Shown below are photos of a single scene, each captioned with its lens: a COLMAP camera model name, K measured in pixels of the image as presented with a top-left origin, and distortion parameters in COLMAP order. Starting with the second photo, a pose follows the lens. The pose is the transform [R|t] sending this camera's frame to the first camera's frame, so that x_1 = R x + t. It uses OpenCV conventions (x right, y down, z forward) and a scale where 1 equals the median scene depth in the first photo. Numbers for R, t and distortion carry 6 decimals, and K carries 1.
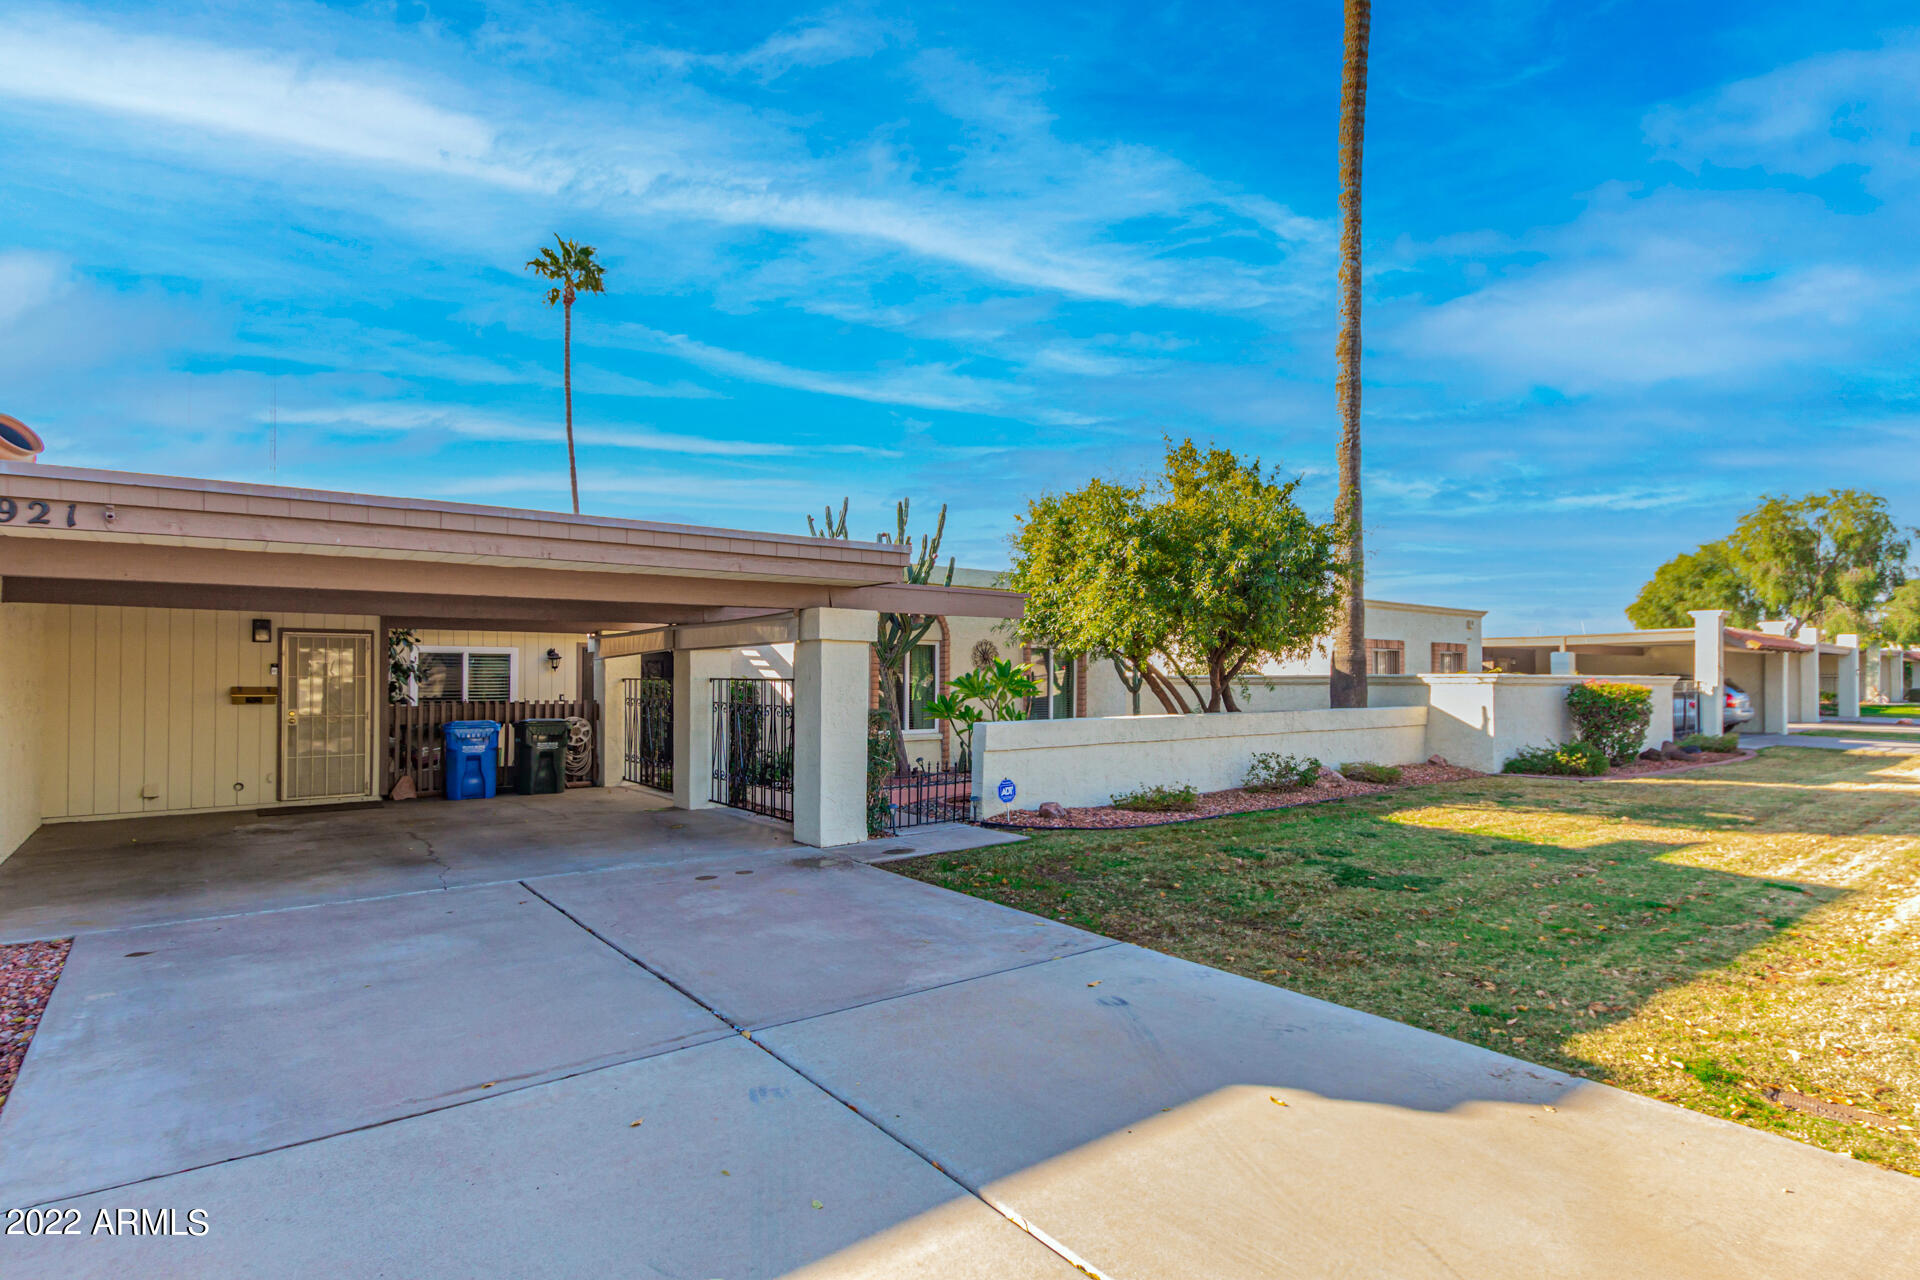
lens RADIAL K [[924.7, 0, 924.2], [0, 924.7, 665.8], [0, 0, 1]] dist [0.012930, 0.000147]
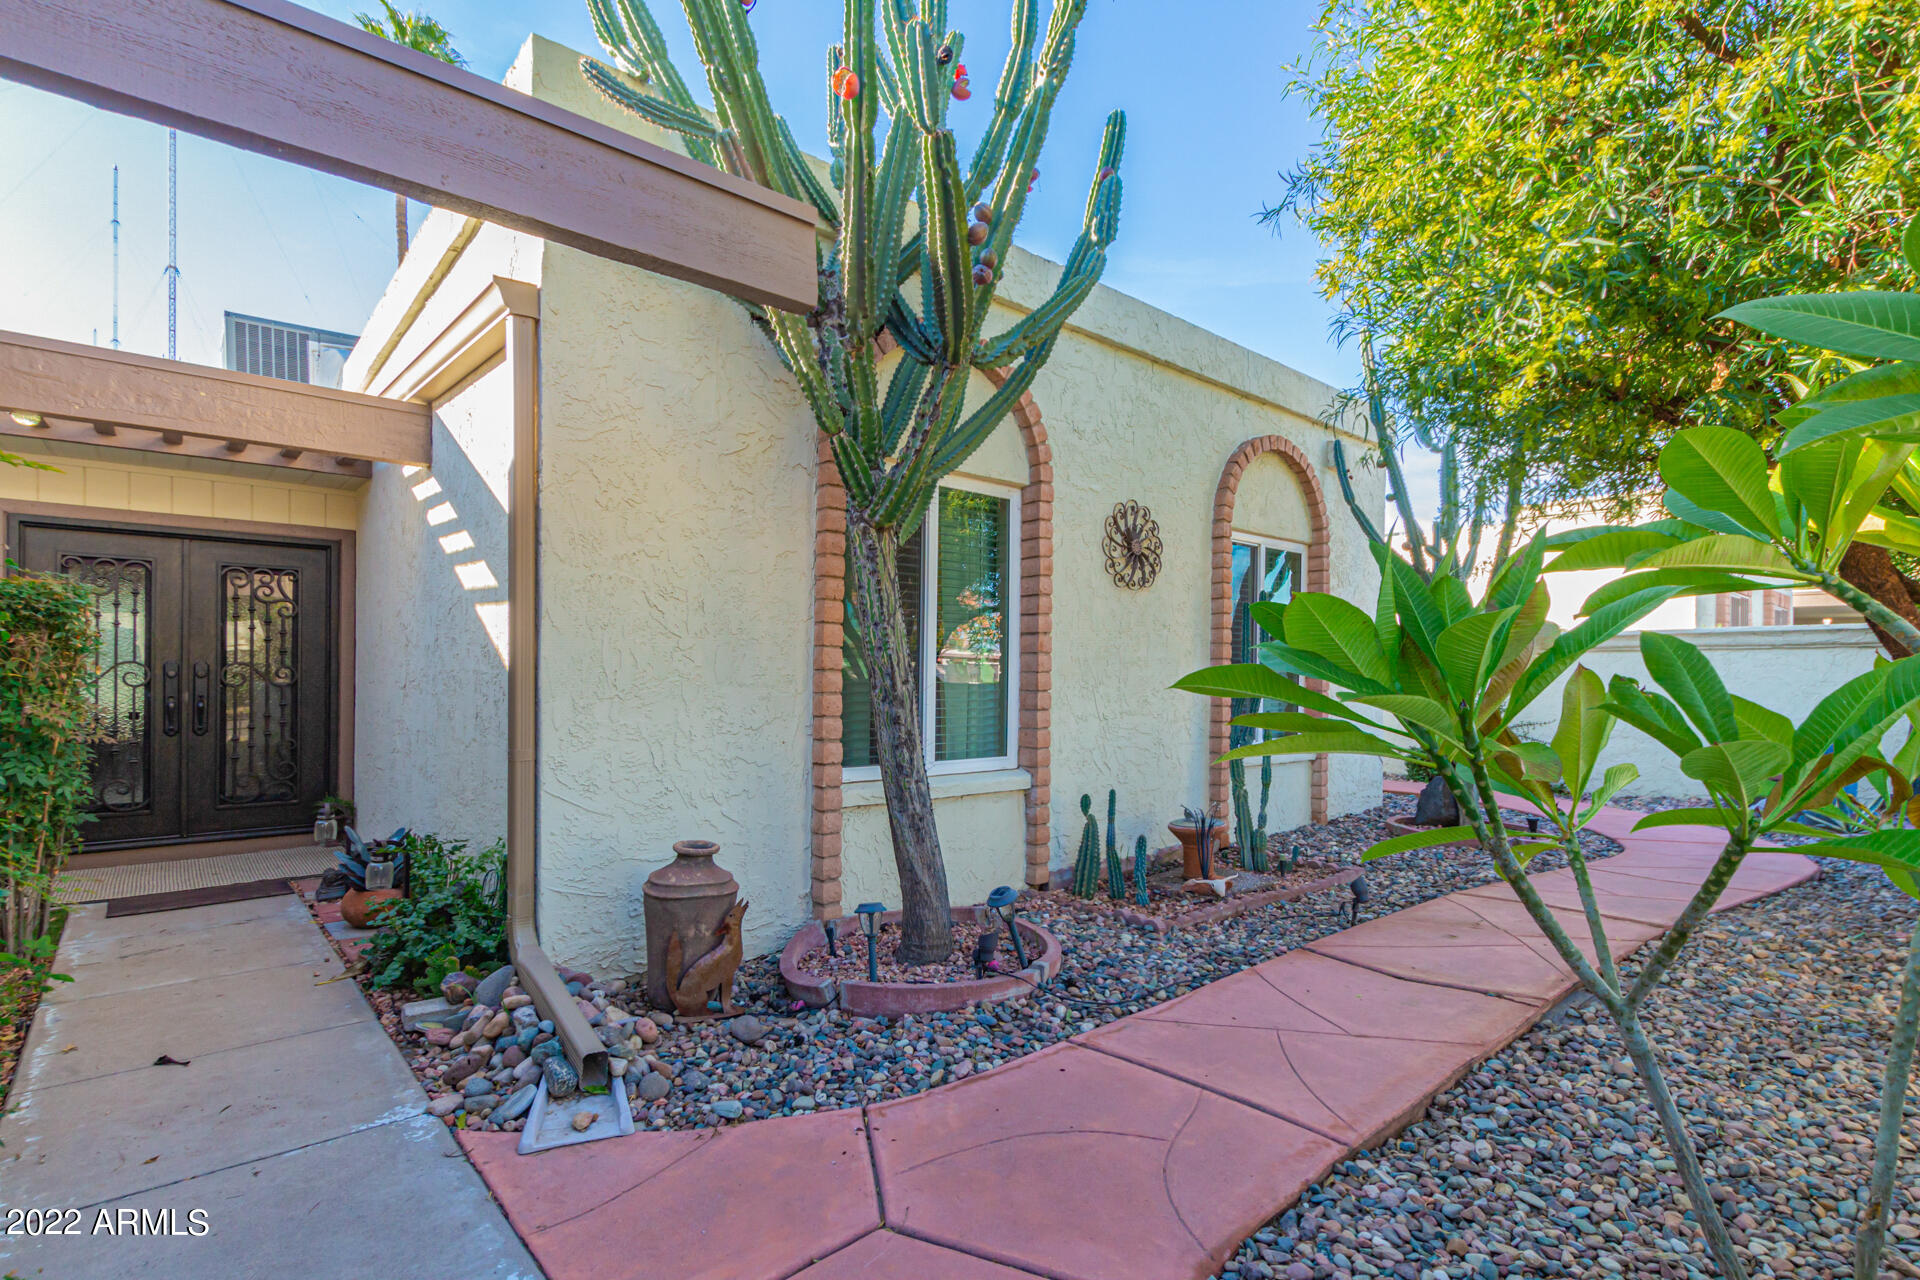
lens RADIAL K [[924.7, 0, 924.2], [0, 924.7, 665.8], [0, 0, 1]] dist [0.012930, 0.000147]
pose [[0.997306, 0.006168, 0.073089, -0.057653], [-0.006277, 0.999980, 0.001262, 0.050617], [-0.073079, -0.001717, 0.997325, 0.960152]]
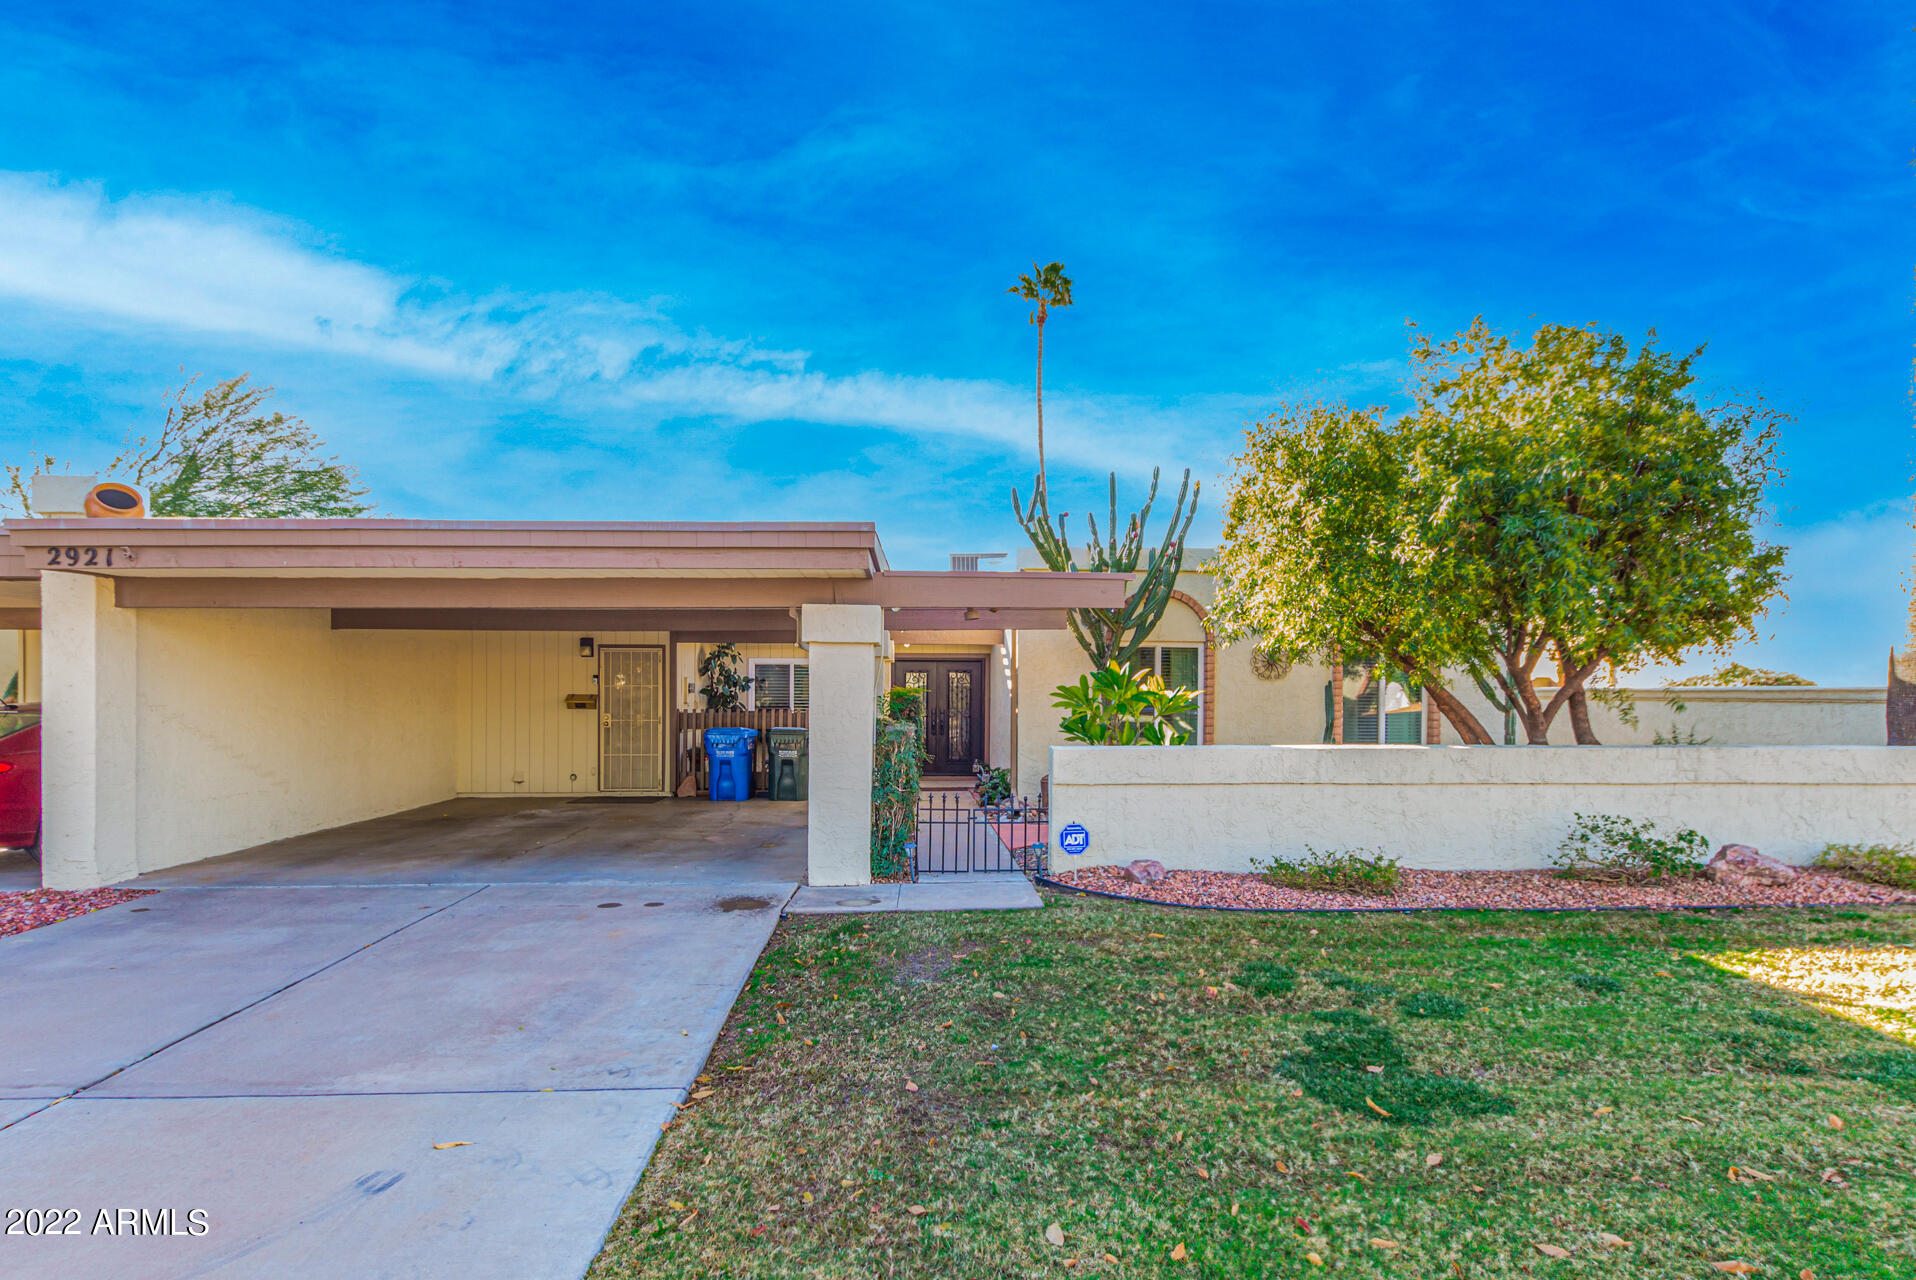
lens RADIAL K [[942.9, 0, 952.6], [0, 942.9, 677.8], [0, 0, 1]] dist [0.004381, 0.000267]
pose [[0.839312, -0.003614, -0.543637, 0.389177], [0.004199, 0.999991, -0.000165, 0.004179], [0.543633, -0.002144, 0.839320, 0.283716]]
